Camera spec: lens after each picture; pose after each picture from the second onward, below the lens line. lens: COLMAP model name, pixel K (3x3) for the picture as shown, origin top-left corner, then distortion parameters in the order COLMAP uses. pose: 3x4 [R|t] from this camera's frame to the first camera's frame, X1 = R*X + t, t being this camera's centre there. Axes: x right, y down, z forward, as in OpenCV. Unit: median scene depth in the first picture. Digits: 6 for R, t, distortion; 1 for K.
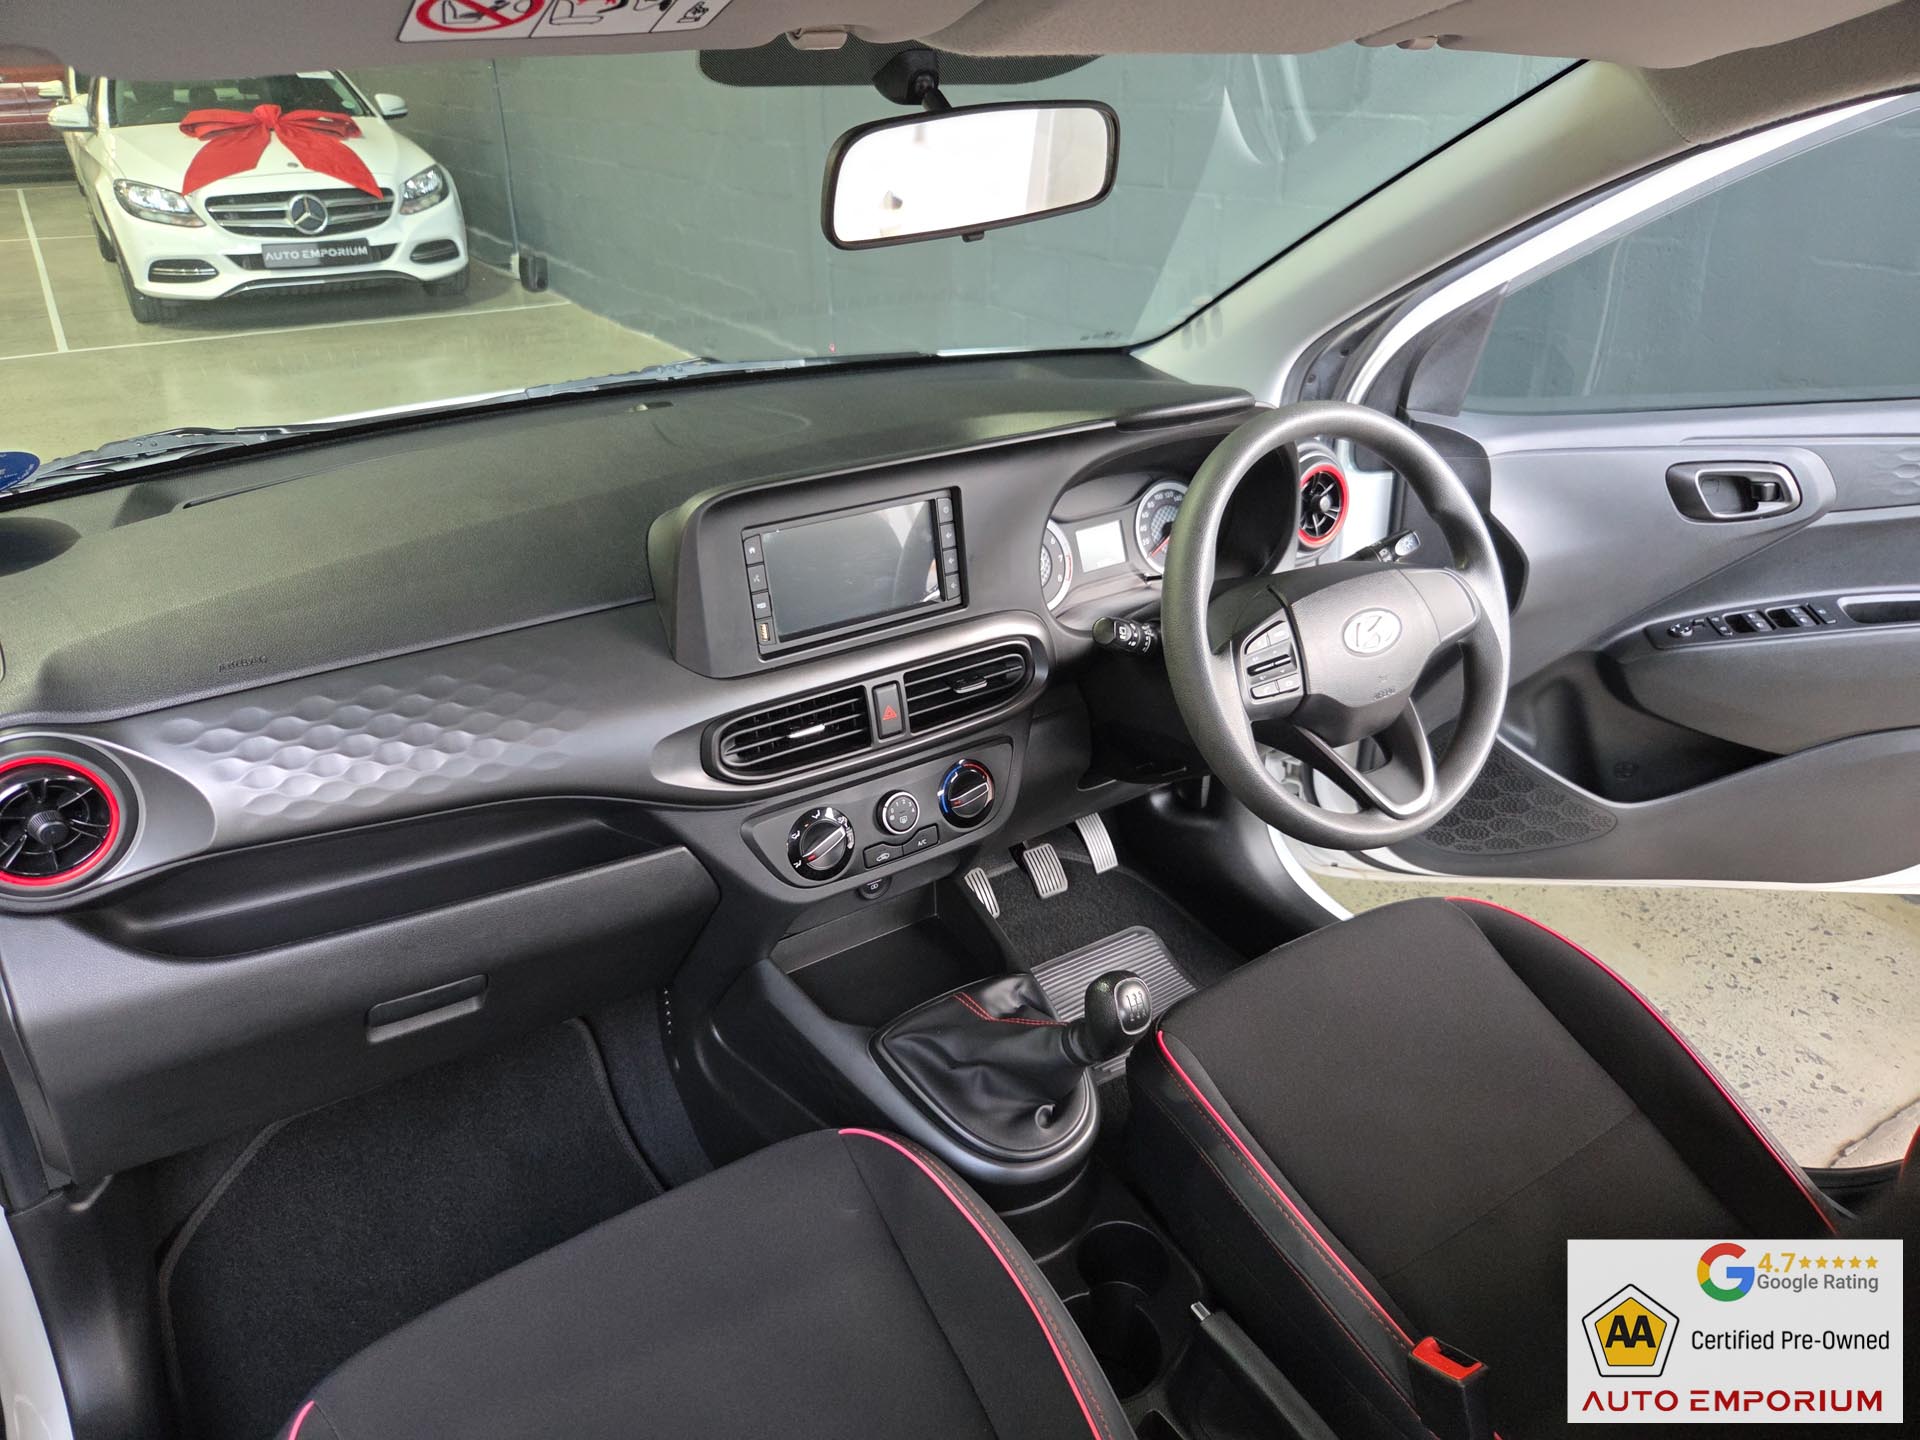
lens RADIAL K [[1286.4, 0, 960.0], [0, 1286.4, 720.0], [0, 0, 1]] dist [0.064032, -0.062816]
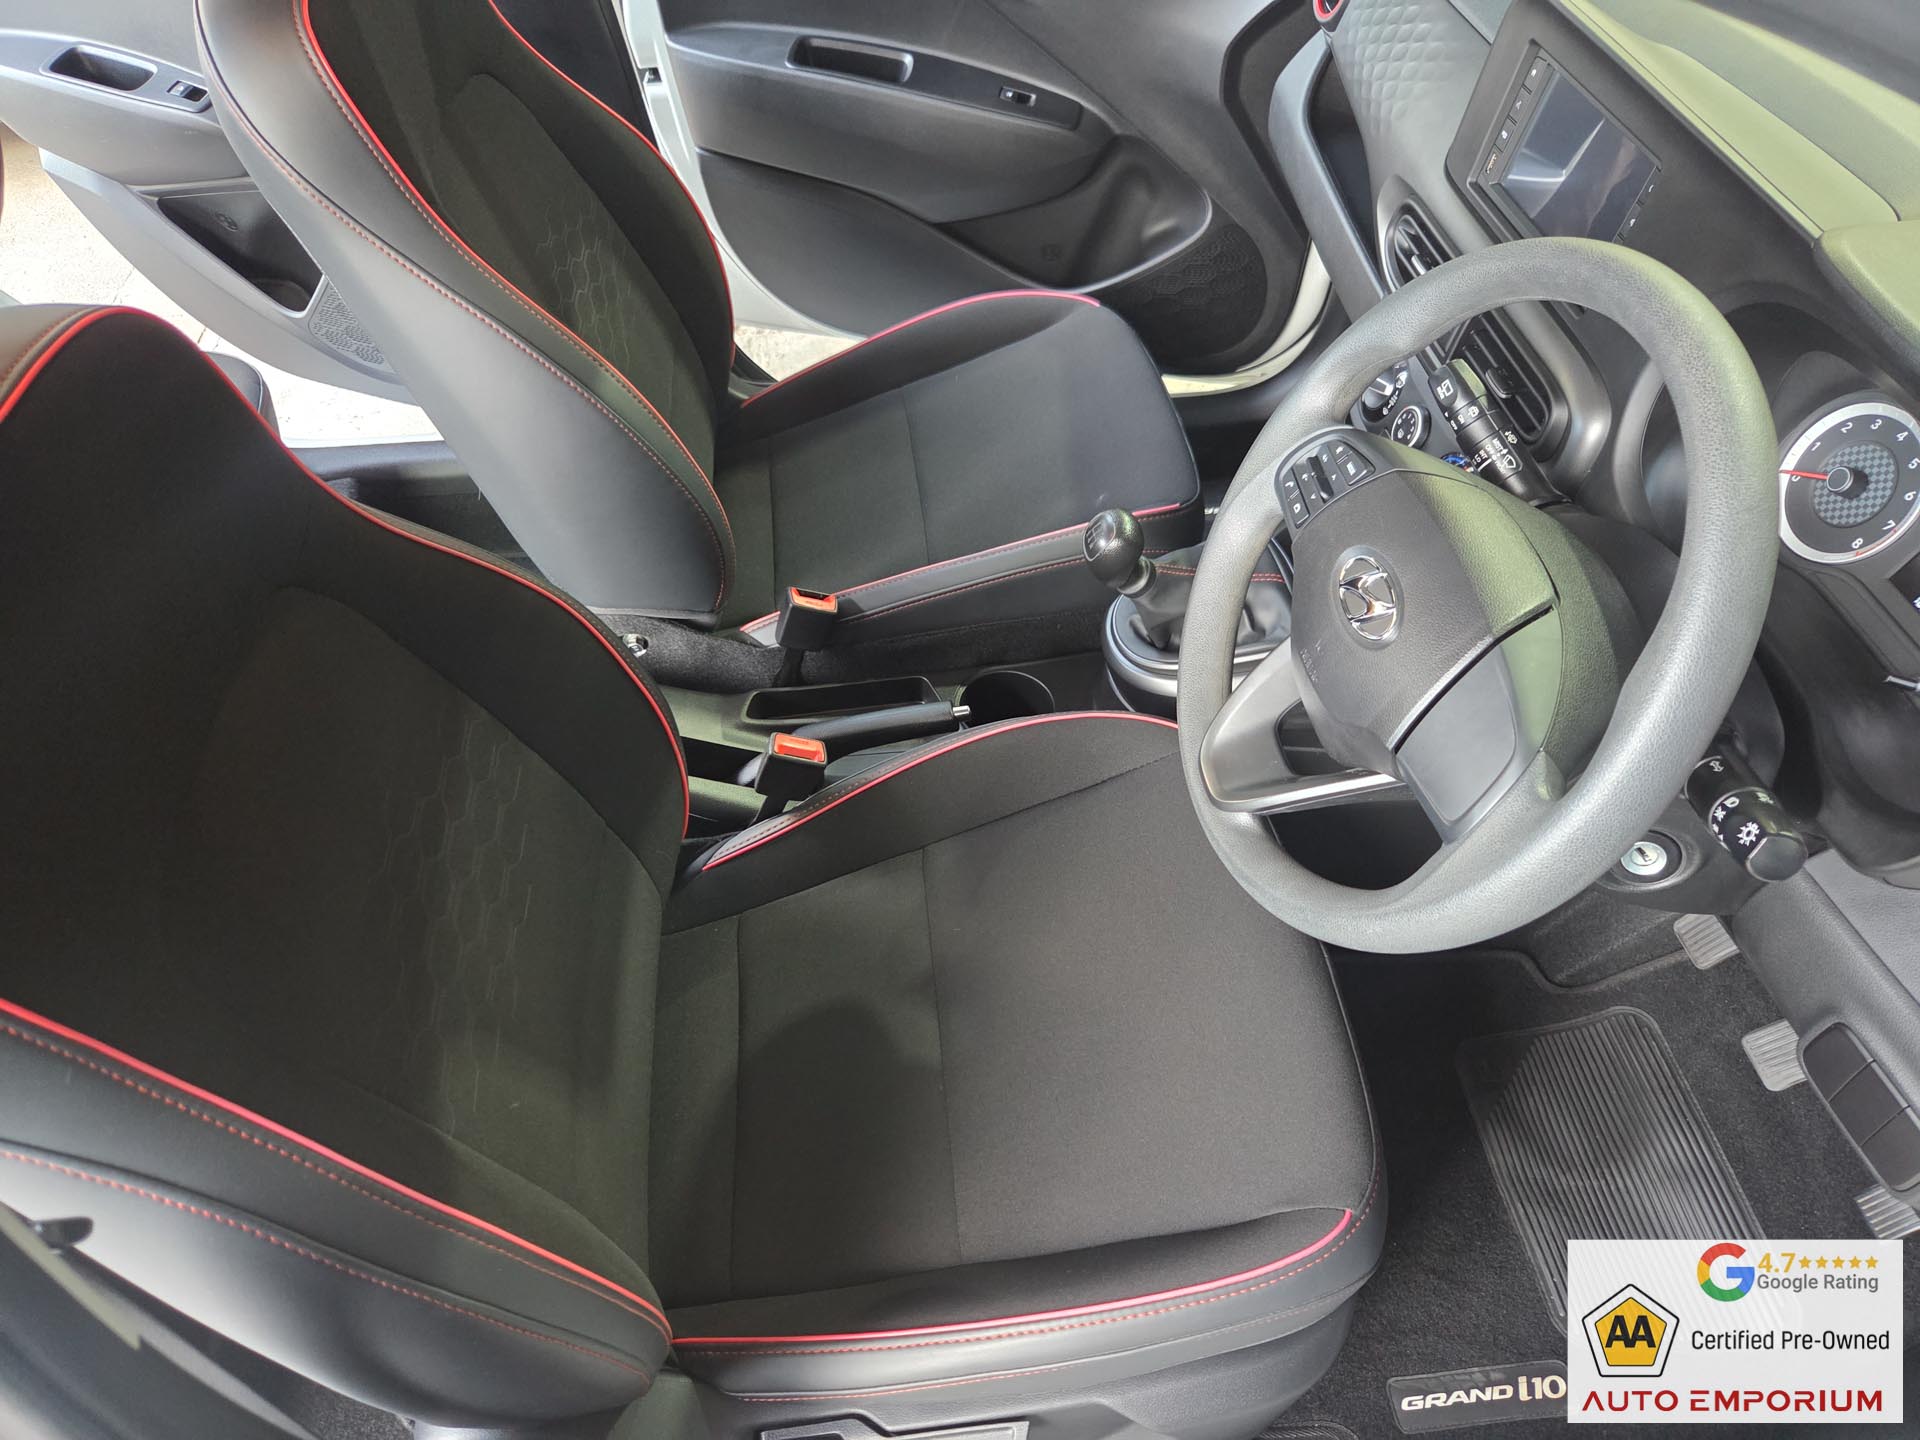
lens RADIAL K [[1294.7, 0, 960.0], [0, 1294.7, 720.0], [0, 0, 1]] dist [0.079687, -0.104994]
pose [[-0.471054, 0.648488, -0.597972, 0.799177], [-0.402558, 0.445147, 0.799869, -0.455374], [0.784891, 0.617501, 0.051366, 0.807380]]
